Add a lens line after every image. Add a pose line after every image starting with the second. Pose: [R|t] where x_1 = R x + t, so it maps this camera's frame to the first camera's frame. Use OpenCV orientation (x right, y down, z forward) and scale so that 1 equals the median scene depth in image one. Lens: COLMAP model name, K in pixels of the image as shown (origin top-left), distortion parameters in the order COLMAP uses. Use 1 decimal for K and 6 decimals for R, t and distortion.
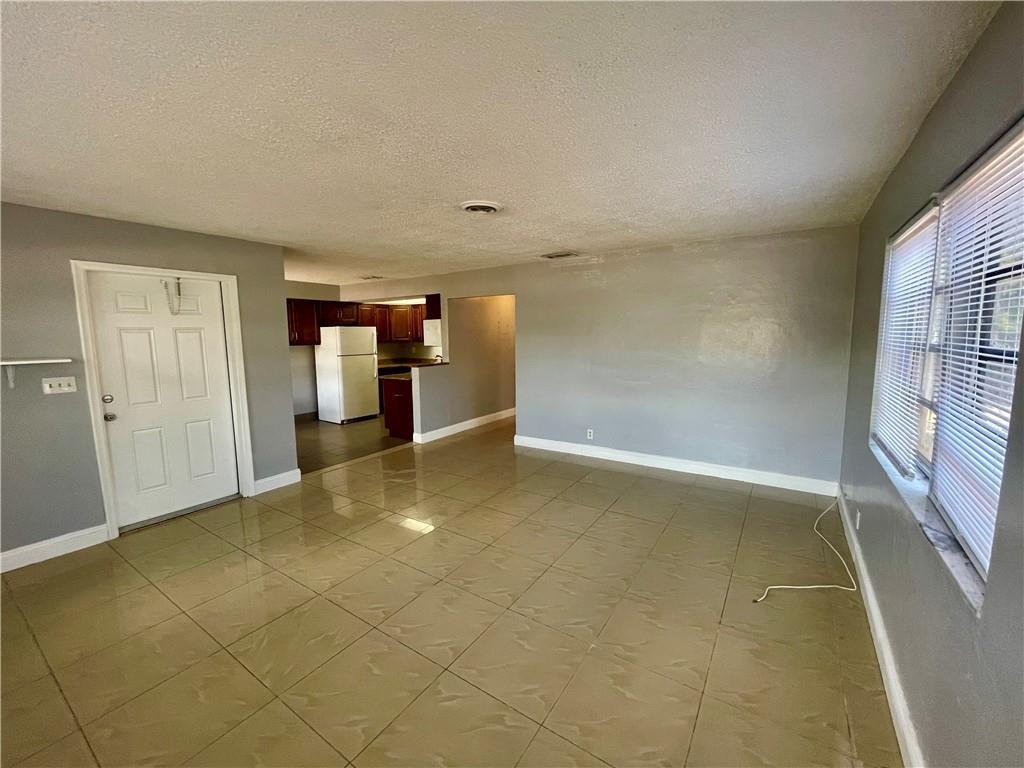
lens RADIAL K [[427.2, 0, 512.0], [0, 427.2, 384.0], [0, 0, 1]] dist [0.000542, -0.000193]
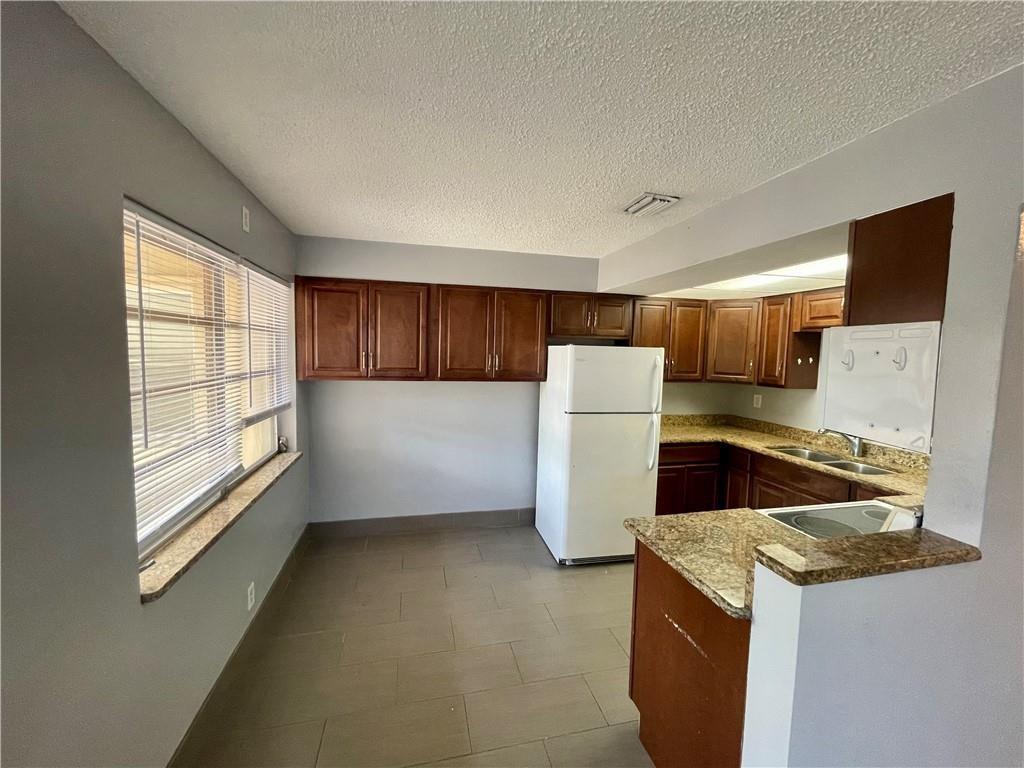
lens RADIAL K [[427.2, 0, 512.0], [0, 427.2, 384.0], [0, 0, 1]] dist [0.000542, -0.000193]
pose [[0.742353, 0.086006, -0.664465, -0.152044], [-0.111517, 0.993754, 0.004038, -0.085797], [0.660663, 0.071102, 0.747308, 0.600741]]
